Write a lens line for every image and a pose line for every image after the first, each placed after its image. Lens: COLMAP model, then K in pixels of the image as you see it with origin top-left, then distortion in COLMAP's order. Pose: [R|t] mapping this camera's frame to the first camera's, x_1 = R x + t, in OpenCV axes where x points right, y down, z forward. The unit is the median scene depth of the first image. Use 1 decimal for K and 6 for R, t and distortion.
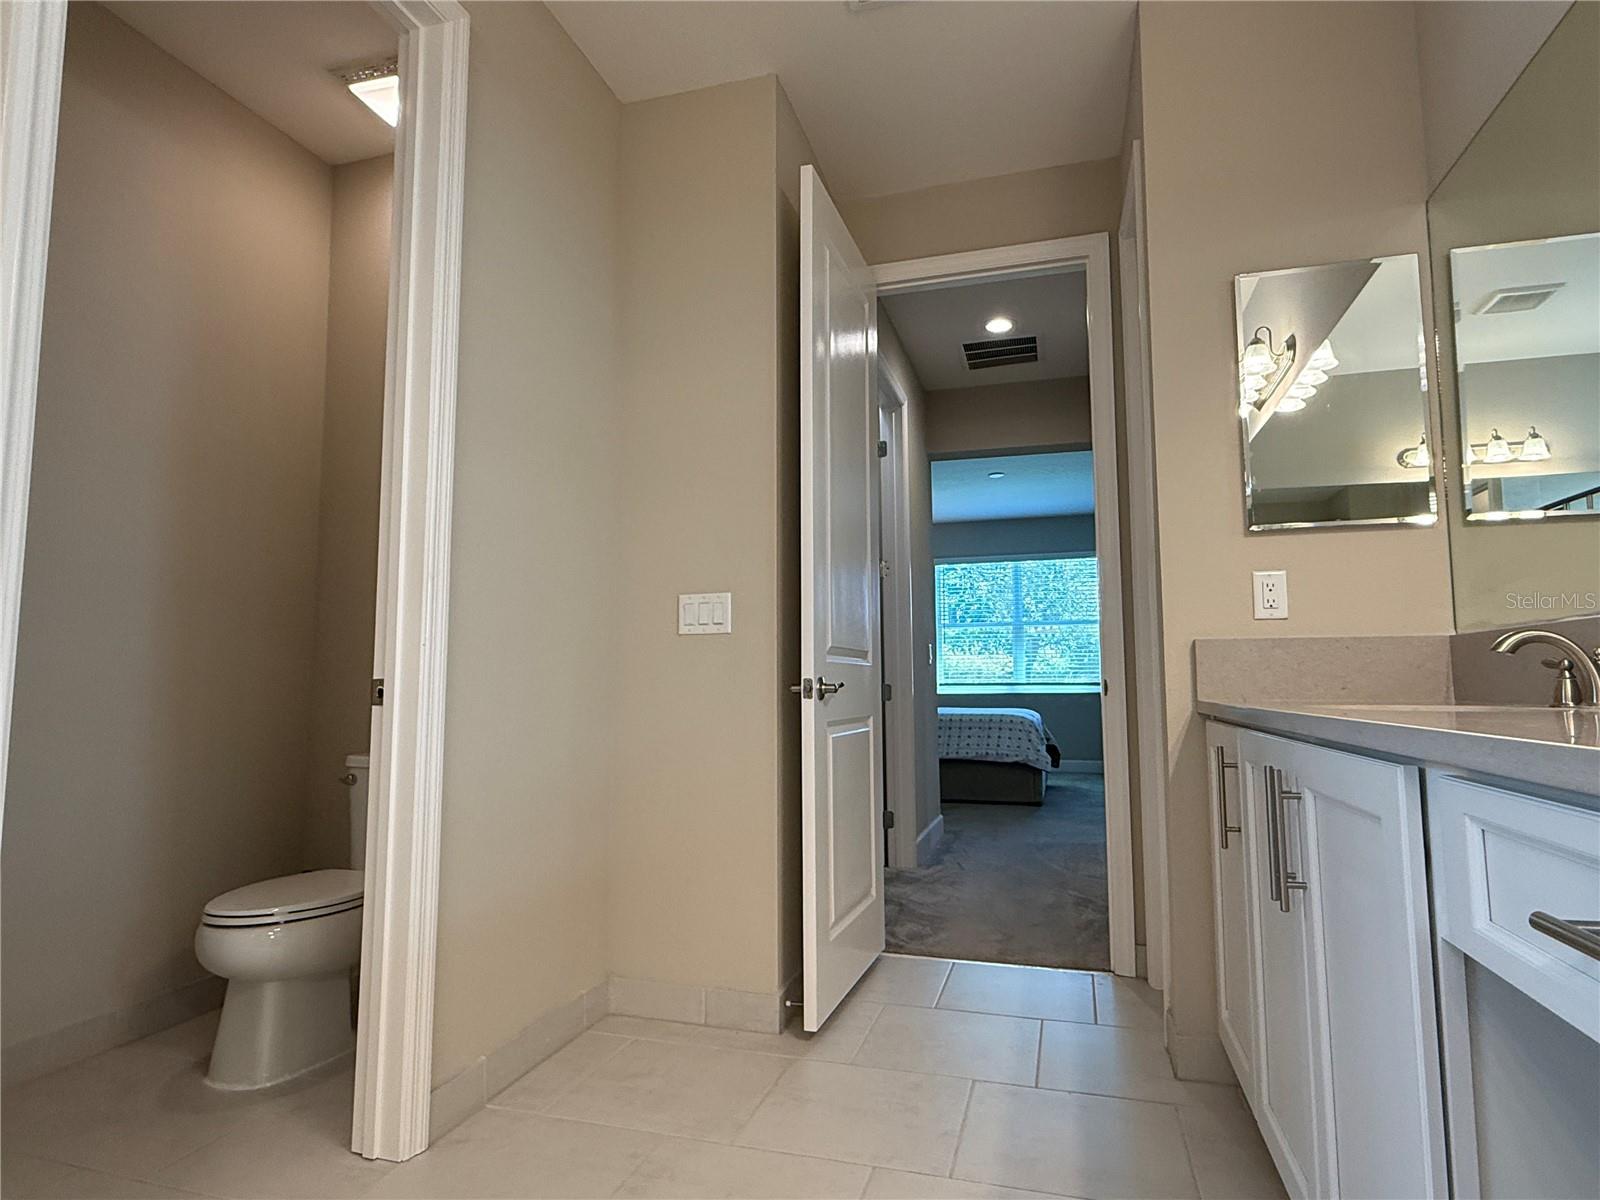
lens RADIAL K [[898.7, 0, 798.3], [0, 898.7, 600.9], [0, 0, 1]] dist [0.001524, -0.000744]
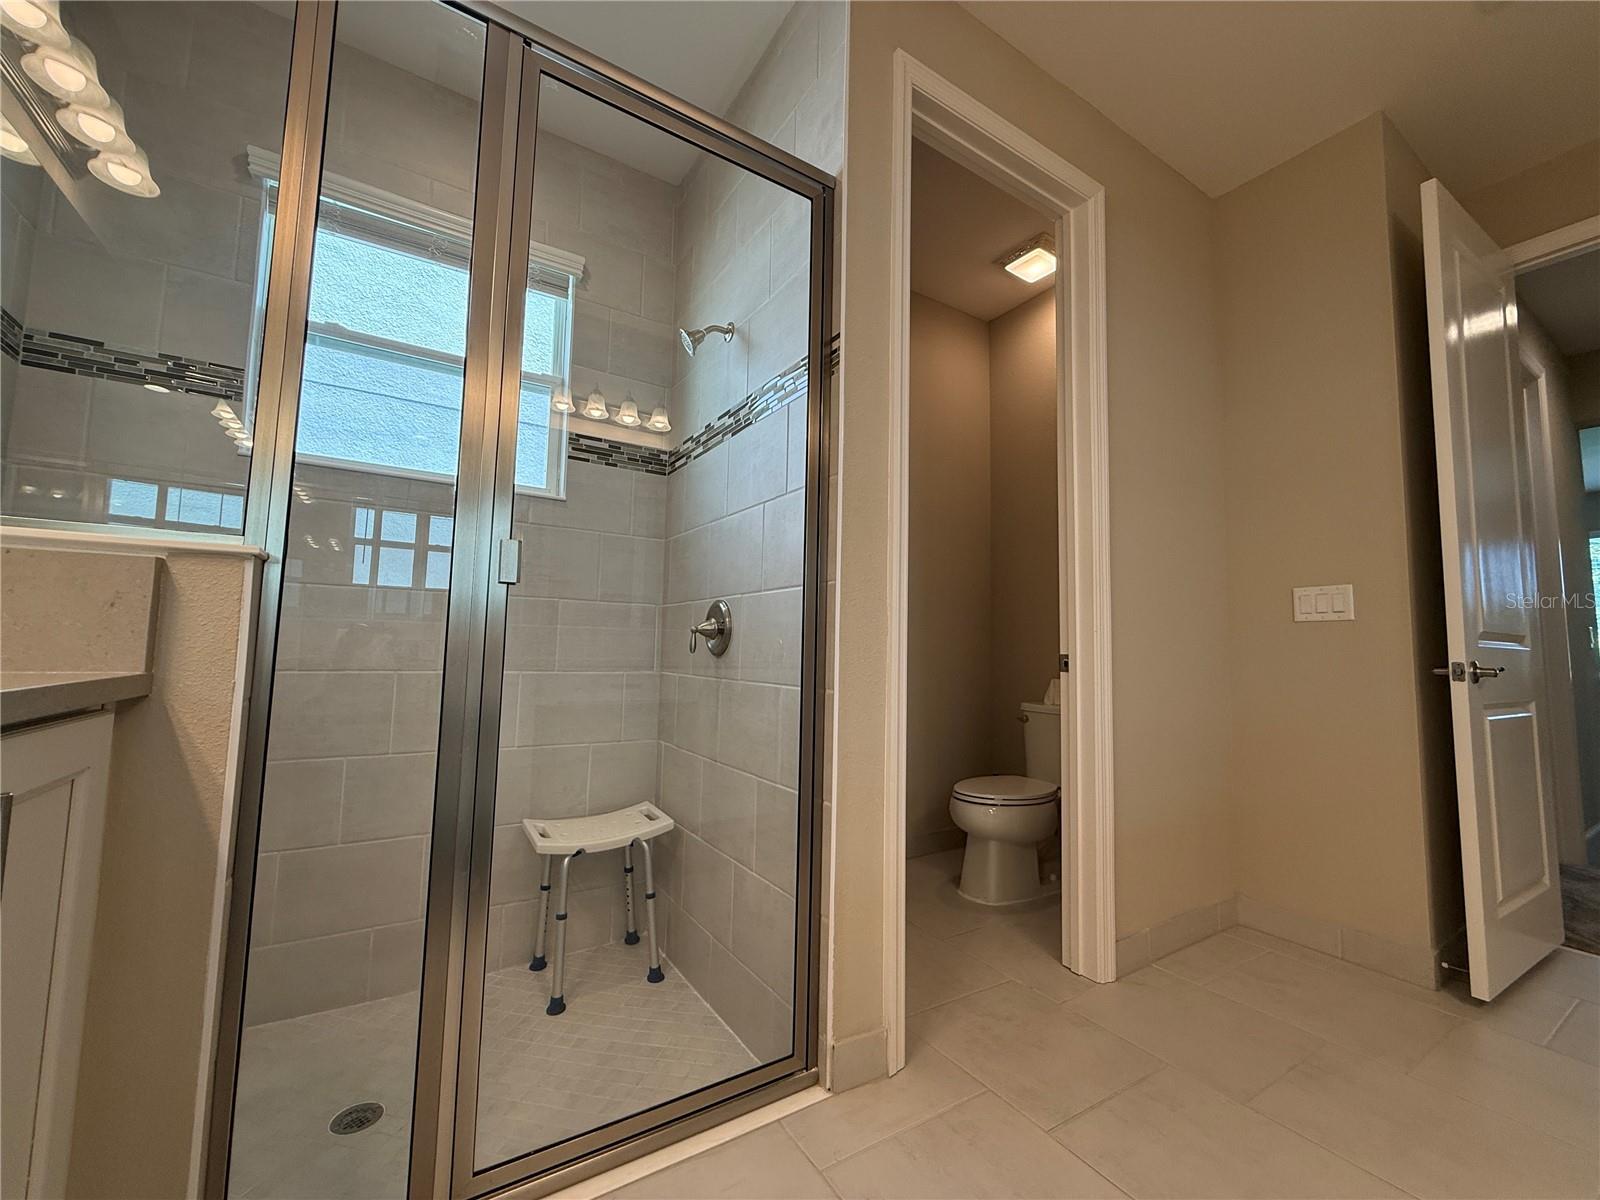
lens RADIAL K [[637.3, 0, 788.1], [0, 637.3, 597.2], [0, 0, 1]] dist [0.000689, -0.000729]
pose [[0.750174, -0.034512, -0.660339, -0.081880], [0.036177, 0.999283, -0.011128, -0.009938], [0.660250, -0.015541, 0.750885, -0.078805]]
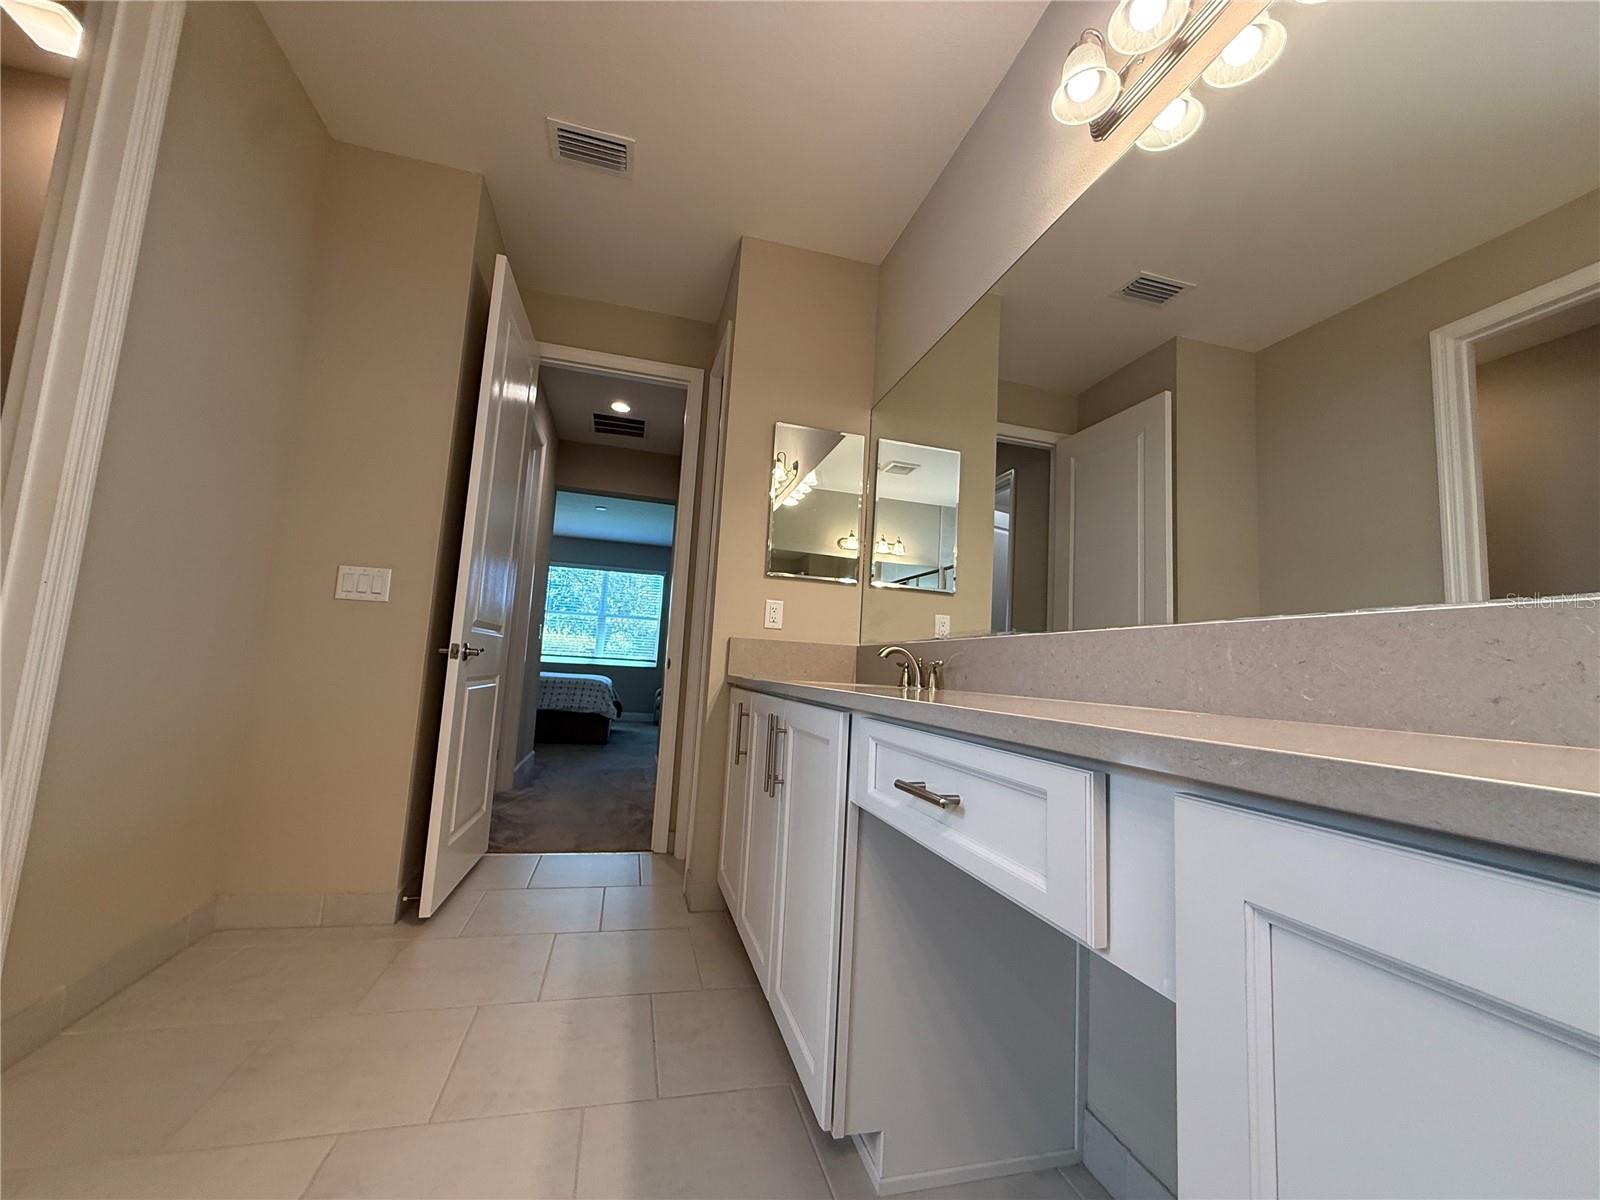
lens RADIAL K [[637.3, 0, 800.7], [0, 637.3, 599.9], [0, 0, 1]] dist [0.000689, -0.000729]
pose [[0.846310, 0.109905, 0.521229, -0.053649], [-0.109016, 0.993509, -0.032482, -0.000086], [-0.521416, -0.029332, 0.852798, -0.039820]]
